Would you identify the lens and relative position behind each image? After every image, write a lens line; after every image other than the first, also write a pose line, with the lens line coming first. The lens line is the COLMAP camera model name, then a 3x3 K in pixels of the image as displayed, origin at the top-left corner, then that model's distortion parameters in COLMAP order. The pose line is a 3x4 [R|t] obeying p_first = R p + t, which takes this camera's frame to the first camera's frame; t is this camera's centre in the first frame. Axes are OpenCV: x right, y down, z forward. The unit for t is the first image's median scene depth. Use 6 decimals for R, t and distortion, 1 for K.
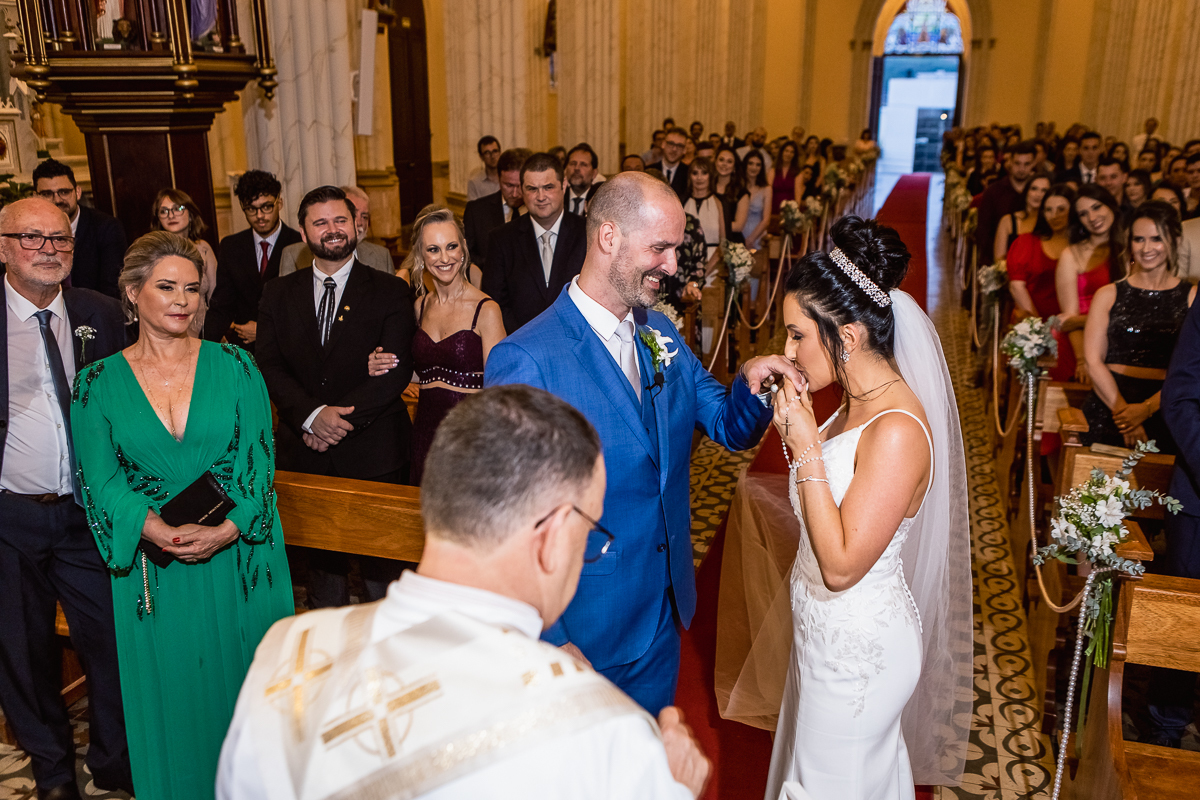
lens RADIAL K [[998.9, 0, 632.3], [0, 998.9, 383.6], [0, 0, 1]] dist [0.012572, 0.002377]
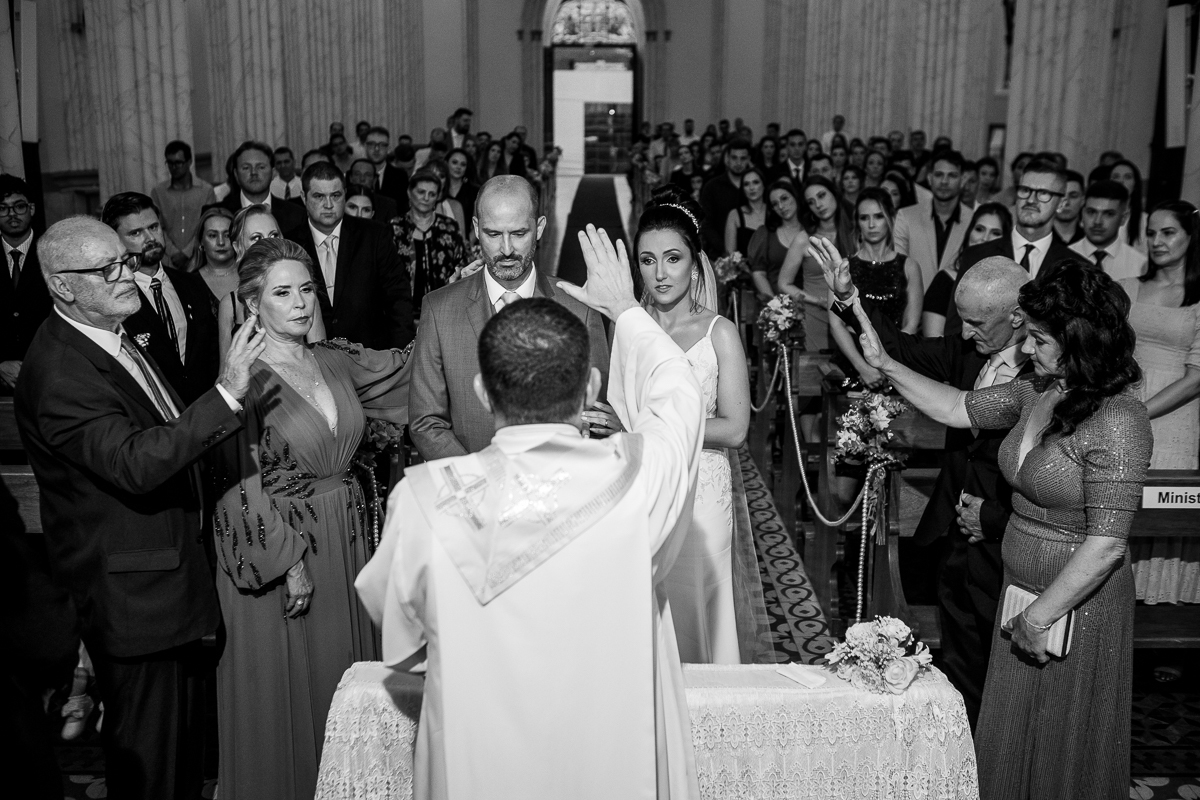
lens RADIAL K [[1180.9, 0, 611.5], [0, 1180.9, 364.5], [0, 0, 1]] dist [0.014085, 0.000000]
pose [[0.958561, -0.067280, 0.276829, -0.097014], [0.081465, 0.995871, -0.040050, 0.030721], [-0.272991, 0.060942, 0.960084, -0.135323]]
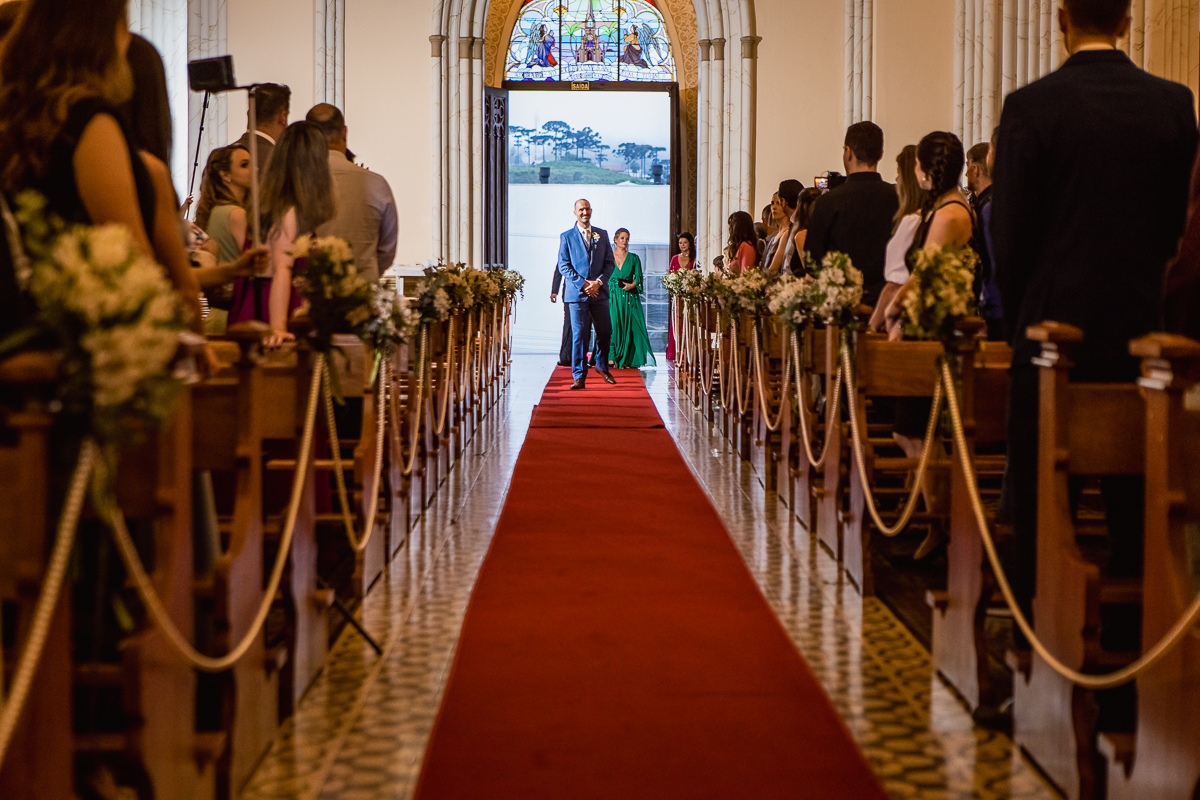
lens RADIAL K [[2335.6, 0, 596.1], [0, 2335.6, 395.2], [0, 0, 1]] dist [0.096371, 0.000000]
pose [[0.961609, -0.024263, 0.273348, 0.068555], [0.078551, 0.978742, -0.189458, -0.006024], [-0.262940, 0.203656, 0.943073, 0.507081]]
